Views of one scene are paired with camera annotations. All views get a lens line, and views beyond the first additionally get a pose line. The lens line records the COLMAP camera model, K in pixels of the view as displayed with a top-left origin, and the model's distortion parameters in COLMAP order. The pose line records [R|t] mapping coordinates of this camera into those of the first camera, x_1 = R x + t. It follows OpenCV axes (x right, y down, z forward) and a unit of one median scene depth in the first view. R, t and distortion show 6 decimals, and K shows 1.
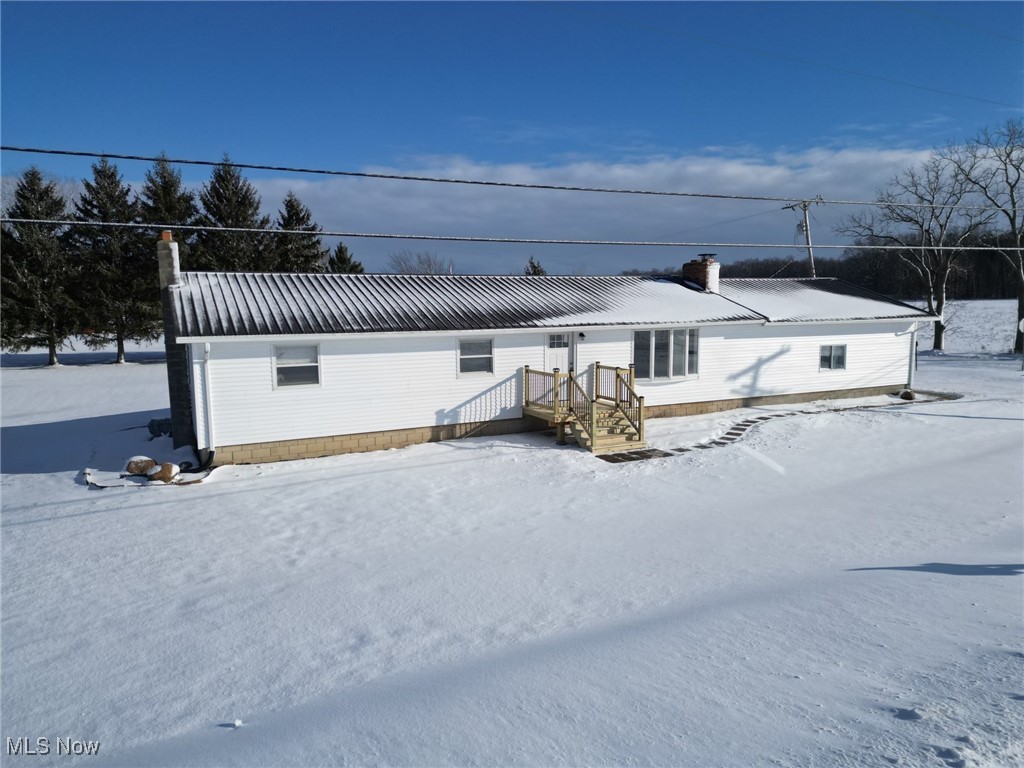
lens RADIAL K [[709.5, 0, 512.0], [0, 709.5, 384.0], [0, 0, 1]] dist [0.088752, -0.087464]
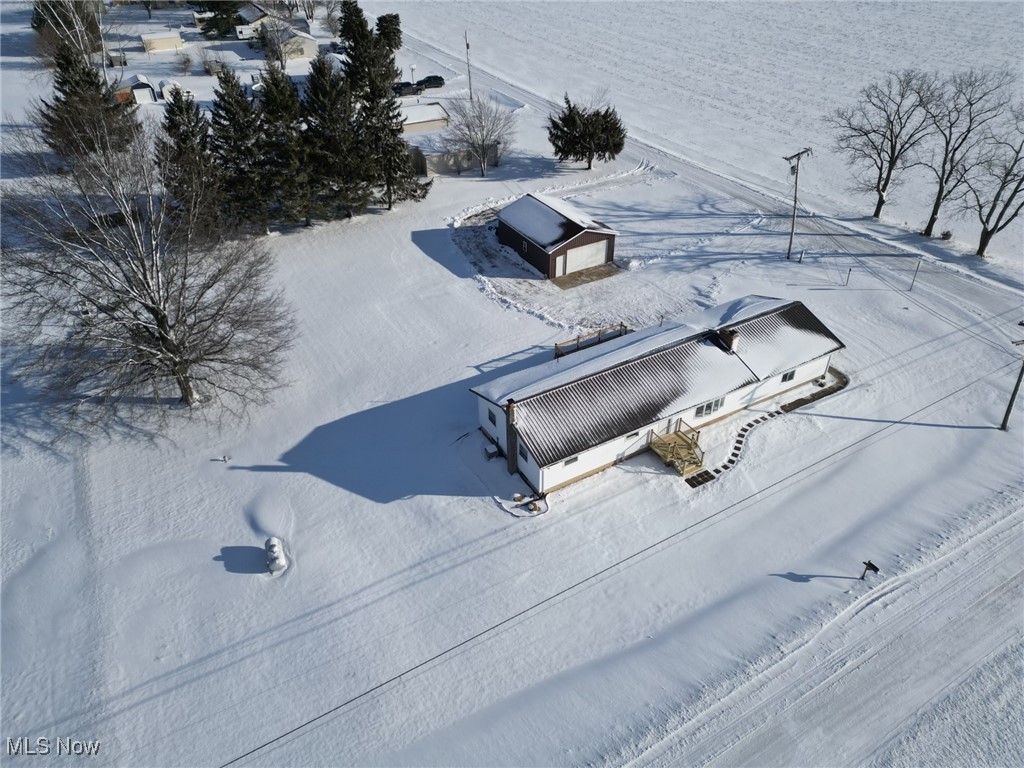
lens RADIAL K [[701.8, 0, 512.0], [0, 701.8, 384.0], [0, 0, 1]] dist [0.083405, -0.077456]
pose [[0.998089, -0.040416, 0.046745, -0.532401], [0.013272, 0.879010, 0.476618, -1.245935], [-0.060352, -0.475087, 0.877867, -0.896482]]
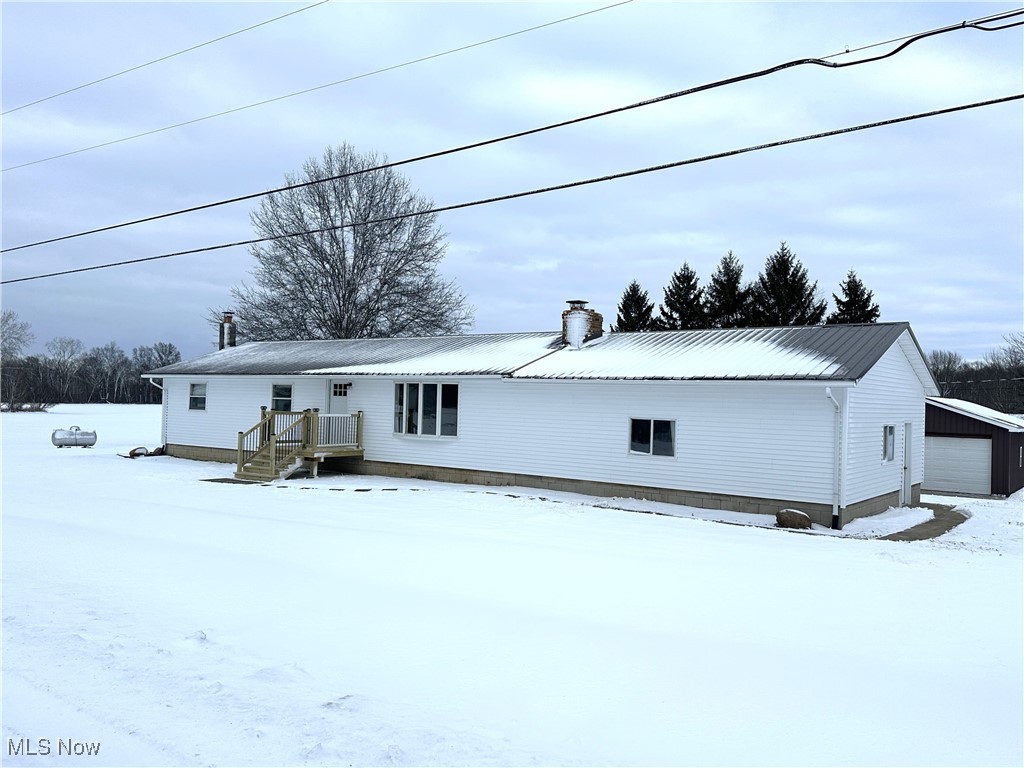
lens RADIAL K [[831.0, 0, 512.0], [0, 831.0, 384.0], [0, 0, 1]] dist [0.063444, -0.003590]
pose [[0.452926, -0.000690, -0.891548, 1.381068], [-0.138427, 0.987818, -0.071089, -0.016073], [0.880736, 0.155613, 0.447312, 0.679764]]
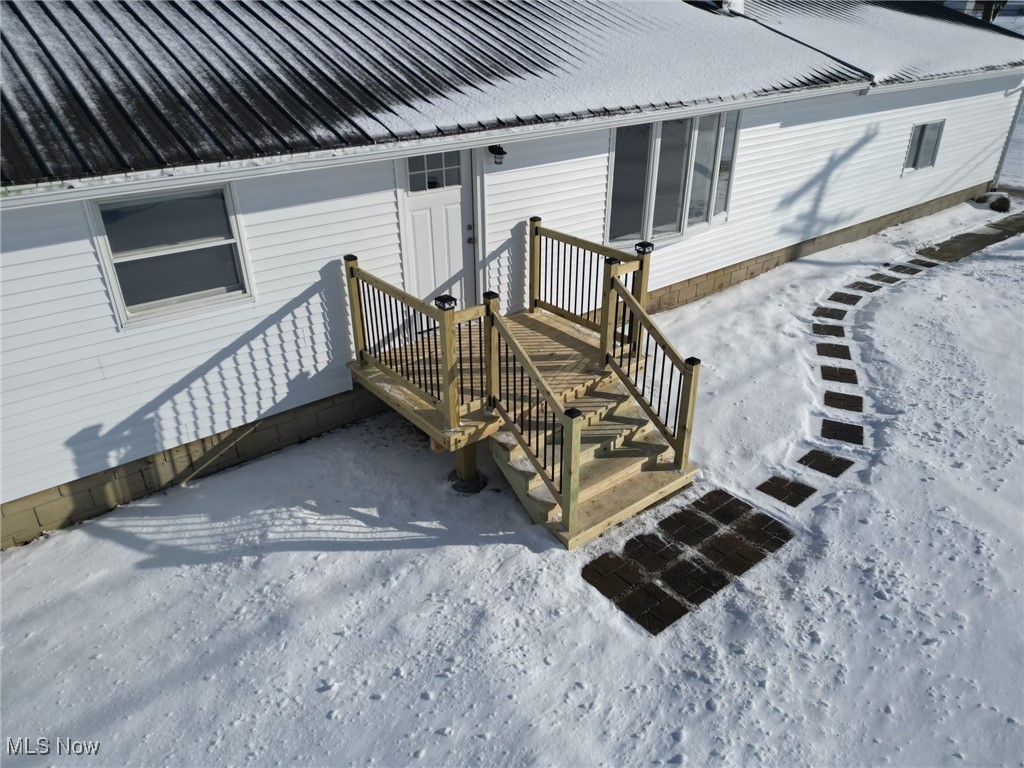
lens RADIAL K [[701.8, 0, 512.0], [0, 701.8, 384.0], [0, 0, 1]] dist [0.083405, -0.077456]
pose [[0.977875, -0.095608, 0.186063, 0.028043], [0.024356, 0.935433, 0.352664, -0.087335], [-0.207767, -0.340330, 0.917065, 0.645748]]
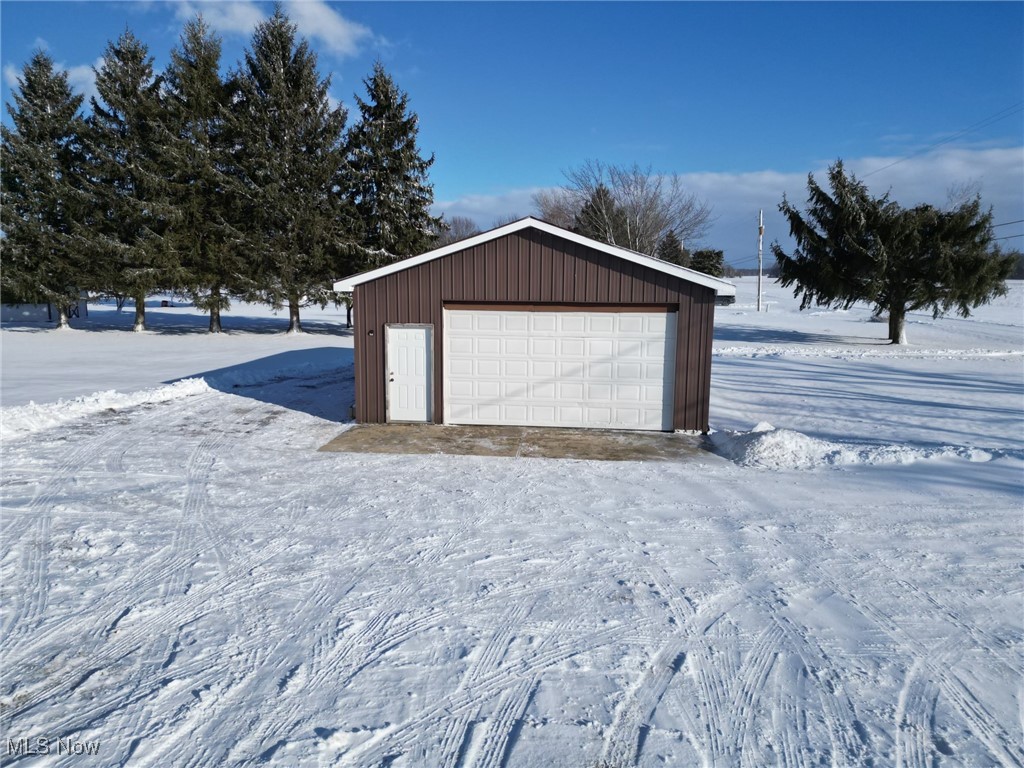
lens RADIAL K [[701.8, 0, 512.0], [0, 701.8, 384.0], [0, 0, 1]] dist [0.083405, -0.077456]
pose [[0.856245, 0.095781, -0.507612, 0.390024], [-0.080200, 0.995393, 0.052539, -0.134134], [0.510306, -0.004275, 0.859982, 1.813713]]
